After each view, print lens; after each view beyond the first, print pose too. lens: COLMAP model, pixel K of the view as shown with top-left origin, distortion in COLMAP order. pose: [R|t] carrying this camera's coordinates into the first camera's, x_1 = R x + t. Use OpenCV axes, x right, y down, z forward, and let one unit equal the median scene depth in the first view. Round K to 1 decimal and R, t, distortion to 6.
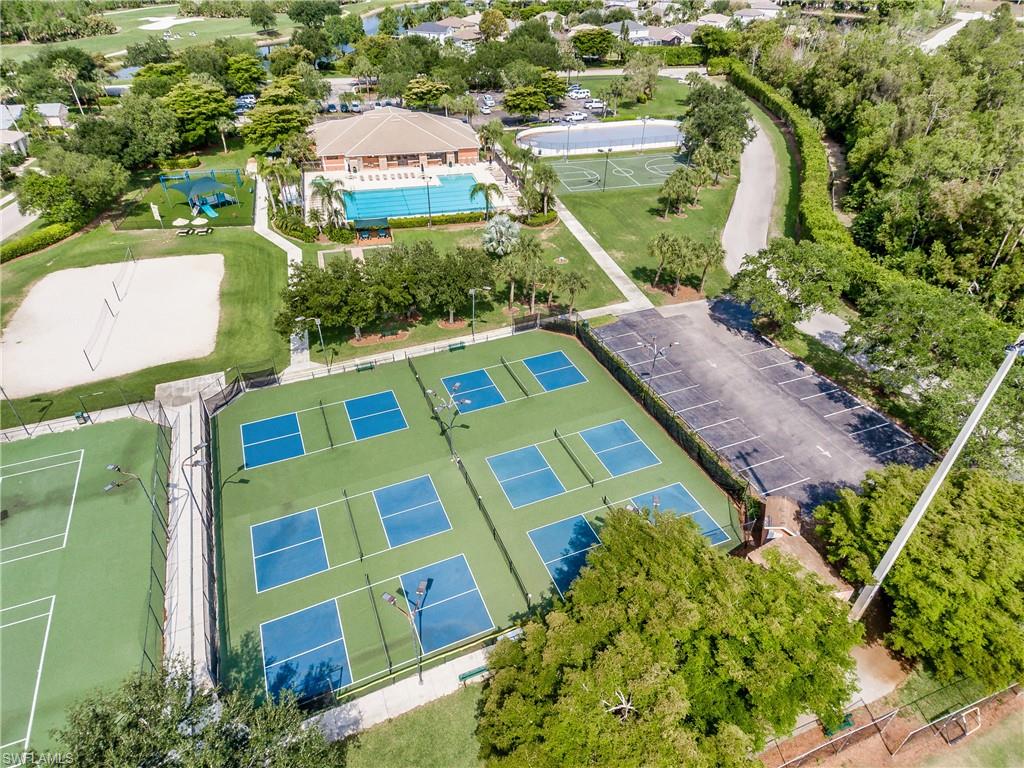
lens RADIAL K [[600.8, 0, 512.4], [0, 600.8, 391.8], [0, 0, 1]] dist [0.118462, -0.102117]
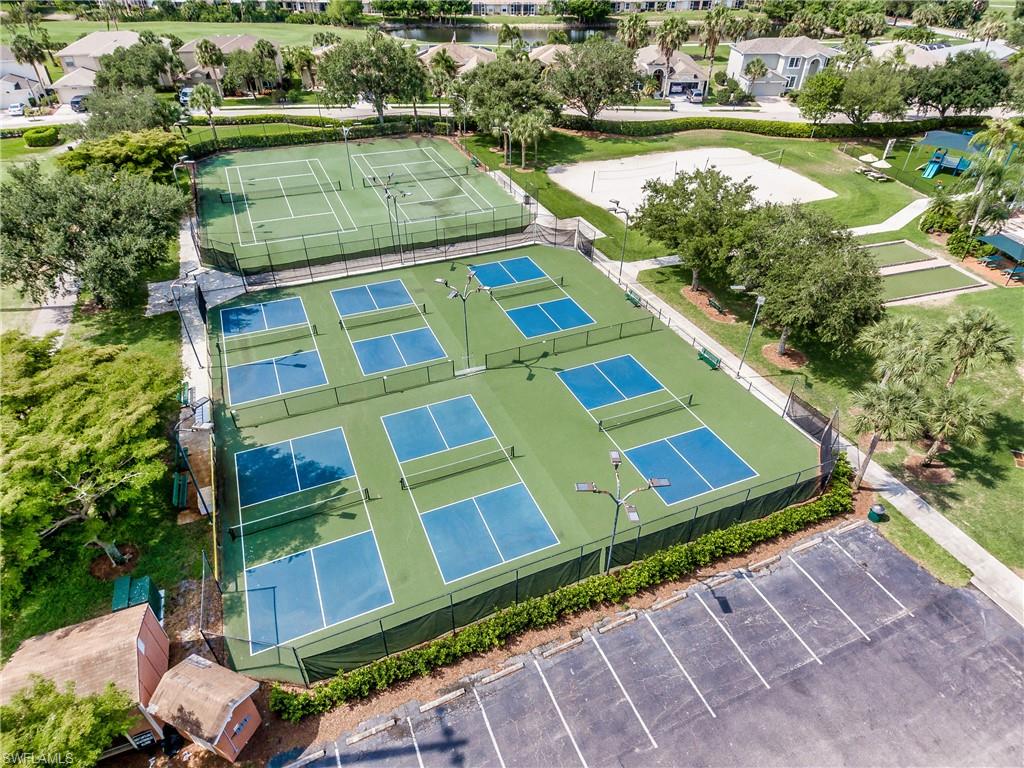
lens RADIAL K [[600.8, 0, 512.4], [0, 600.8, 391.8], [0, 0, 1]] dist [0.118462, -0.102117]
pose [[0.002172, 0.601254, -0.799055, 0.339978], [-0.602799, 0.638348, 0.478691, -0.176767], [0.797890, 0.480630, 0.363822, 0.435053]]
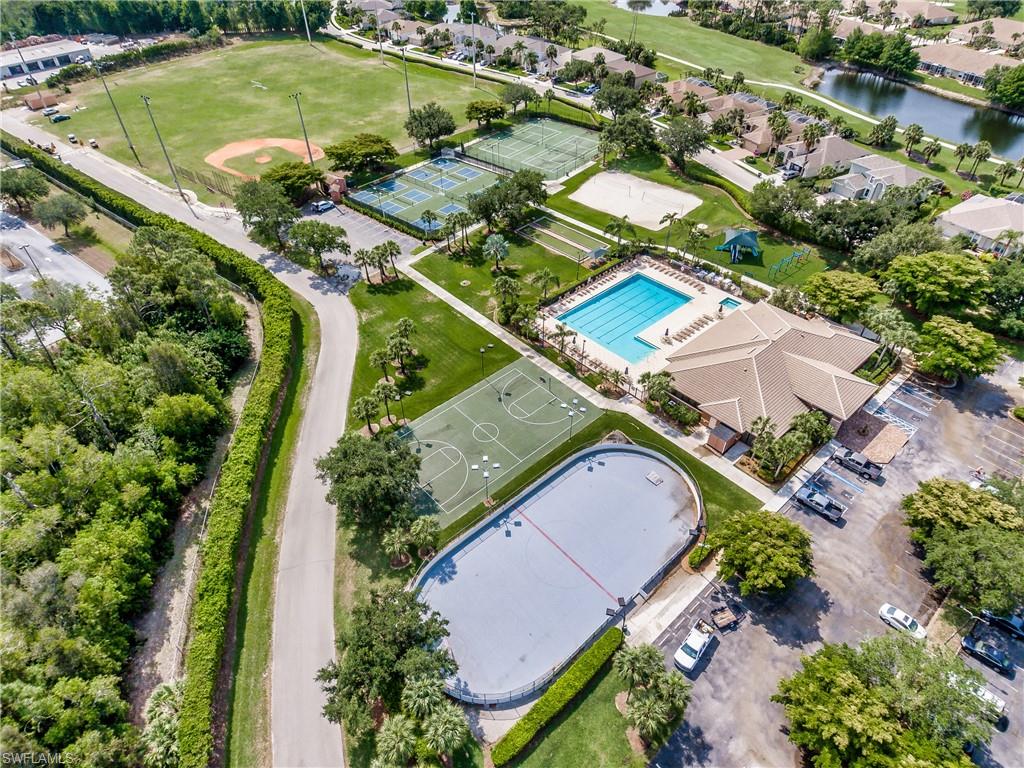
lens RADIAL K [[600.8, 0, 512.4], [0, 600.8, 391.8], [0, 0, 1]] dist [0.118462, -0.102117]
pose [[-0.890734, 0.296578, -0.344433, 0.518175], [-0.276318, 0.248347, 0.928424, -1.423995], [0.360889, 0.922153, -0.139261, 1.391877]]
